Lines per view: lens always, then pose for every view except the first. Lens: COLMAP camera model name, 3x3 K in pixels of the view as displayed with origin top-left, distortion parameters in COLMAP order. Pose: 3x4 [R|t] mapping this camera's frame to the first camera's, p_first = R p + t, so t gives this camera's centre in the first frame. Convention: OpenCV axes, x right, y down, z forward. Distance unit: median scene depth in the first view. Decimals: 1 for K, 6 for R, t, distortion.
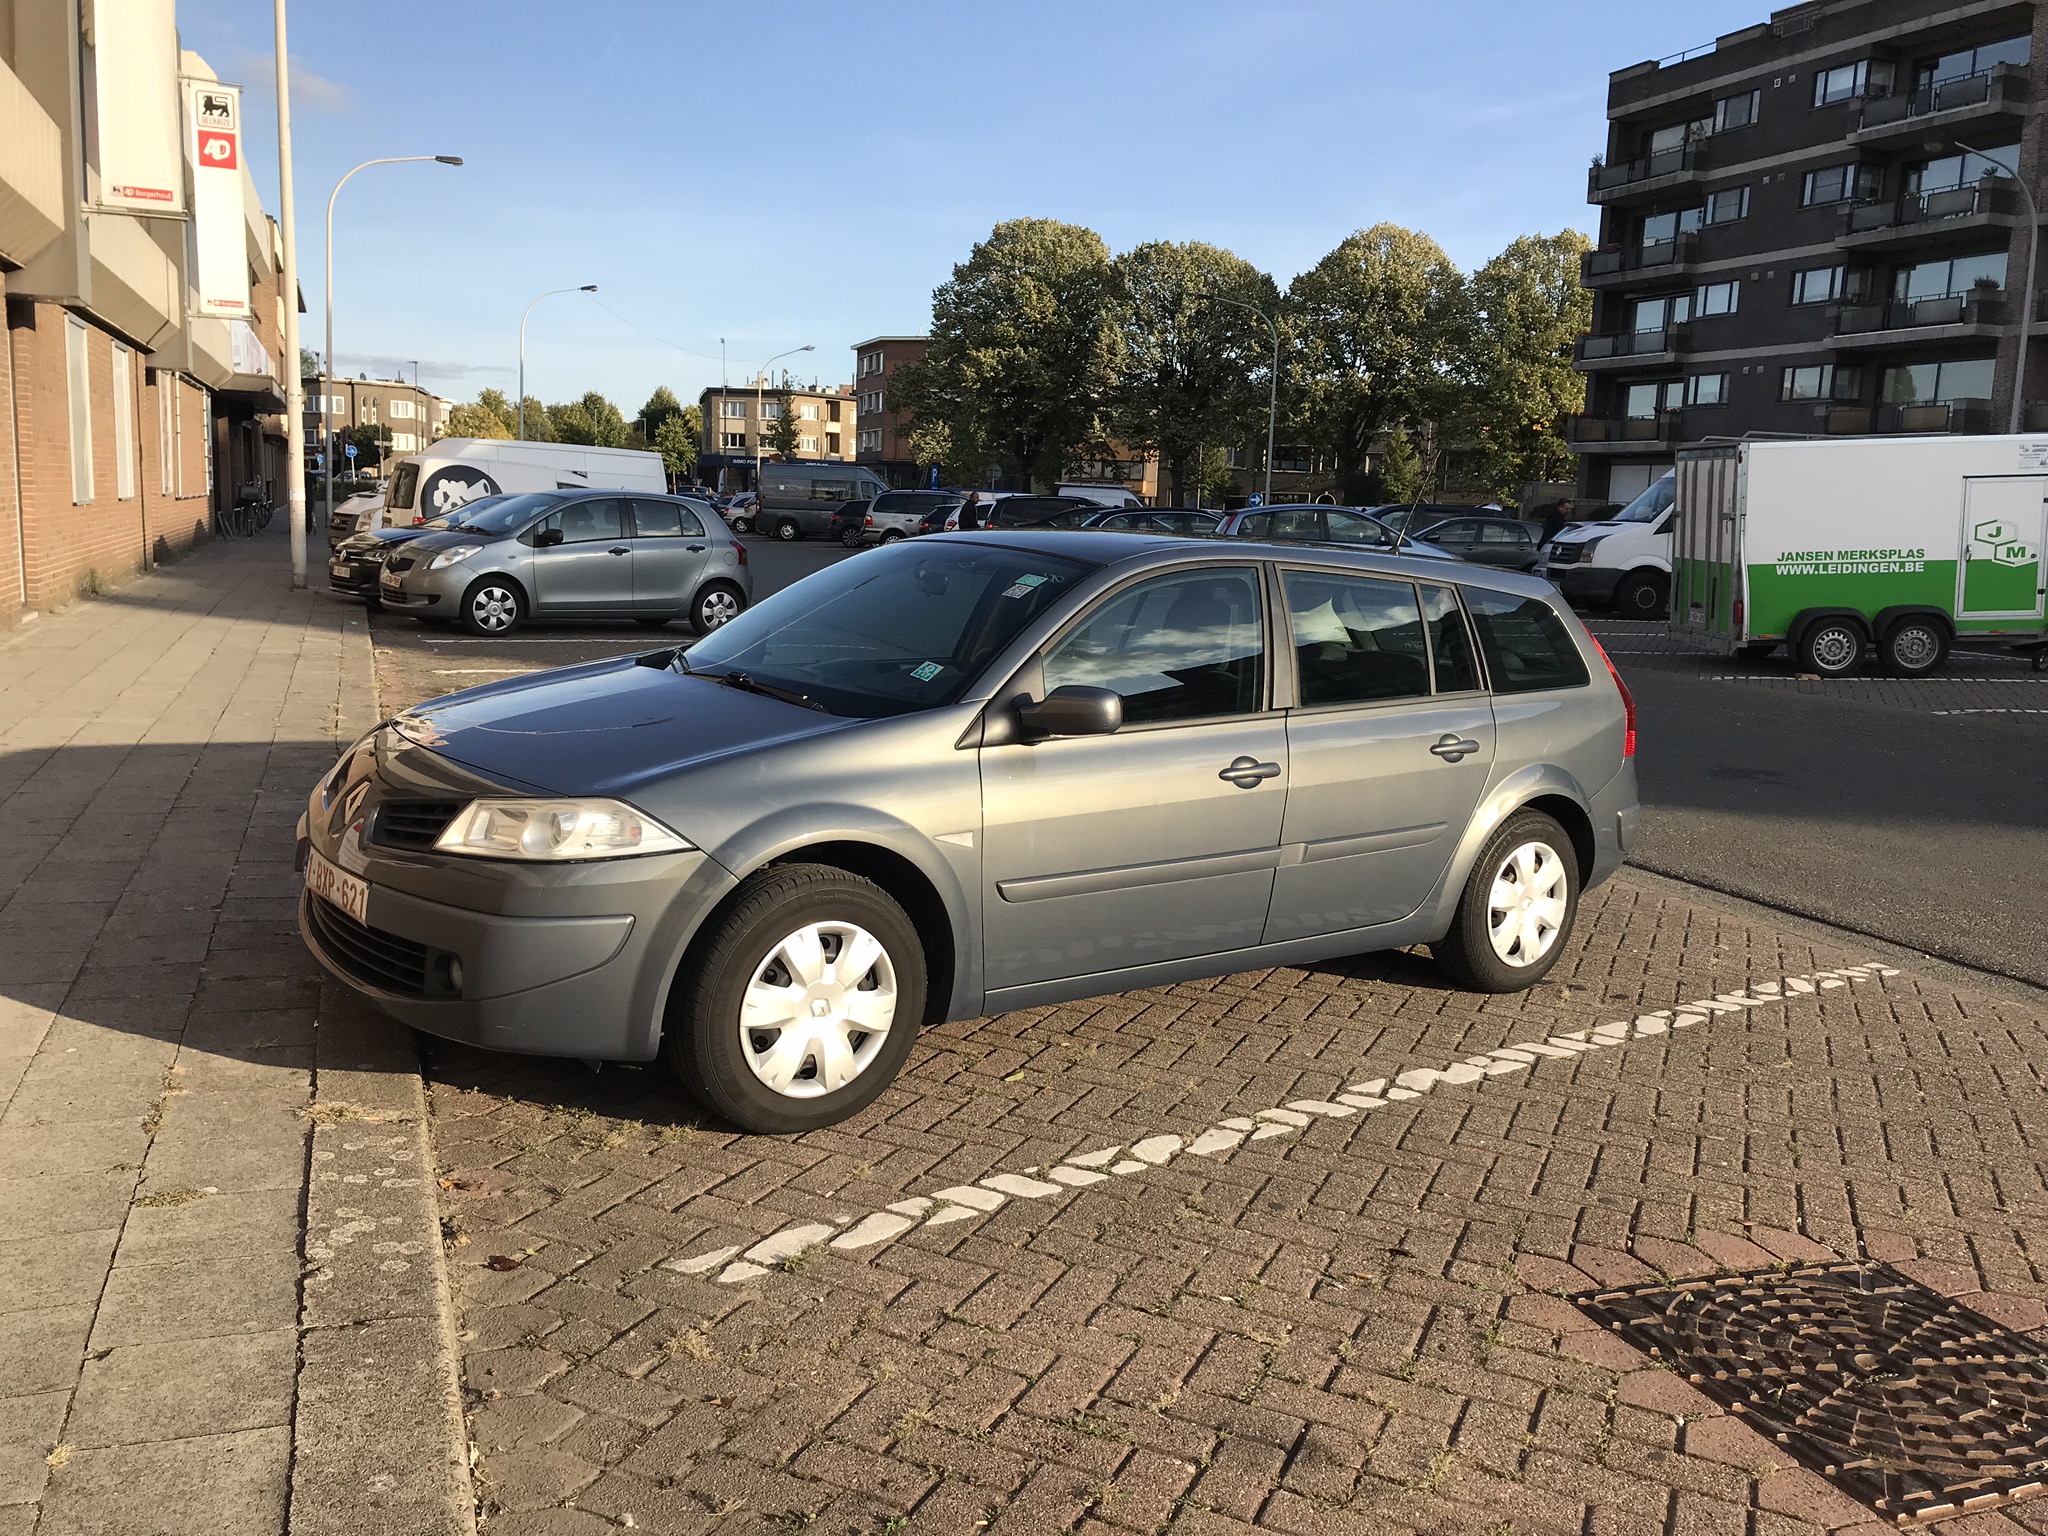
lens RADIAL K [[1661.8, 0, 1024.0], [0, 1661.8, 768.0], [0, 0, 1]] dist [0.053872, -0.062745]
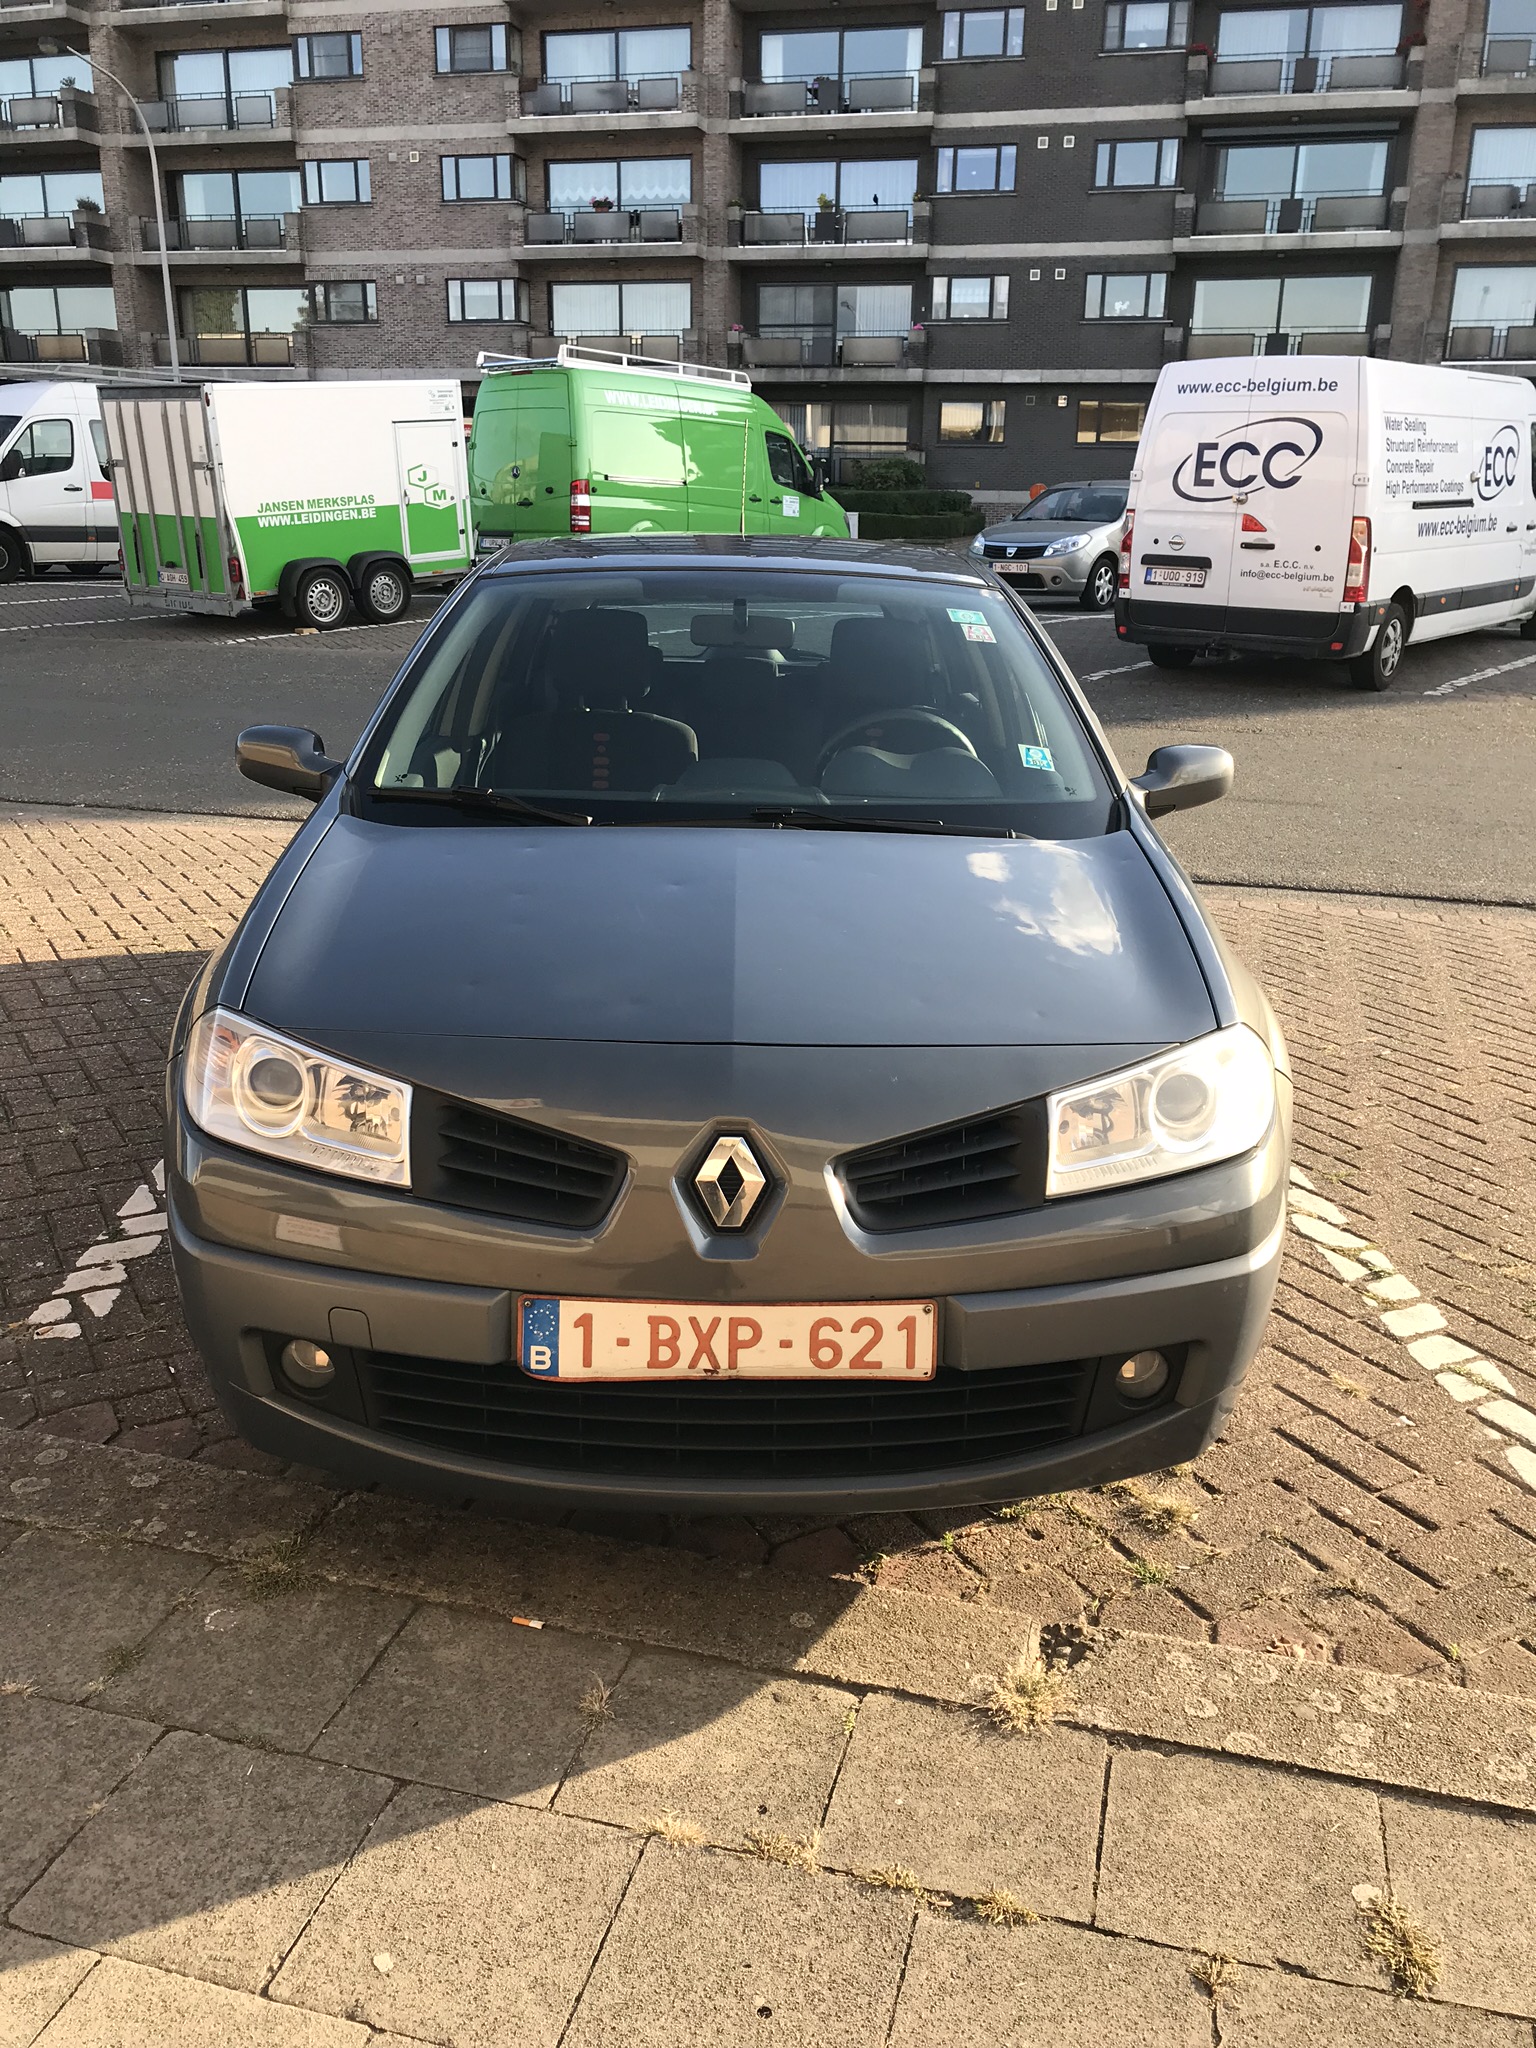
lens RADIAL K [[1661.8, 0, 768.0], [0, 1661.8, 1024.0], [0, 0, 1]] dist [0.053872, -0.062745]
pose [[0.602058, -0.277680, 0.748612, -0.180203], [0.138277, 0.959673, 0.244761, -0.035931], [-0.786388, -0.043845, 0.616175, 0.158021]]
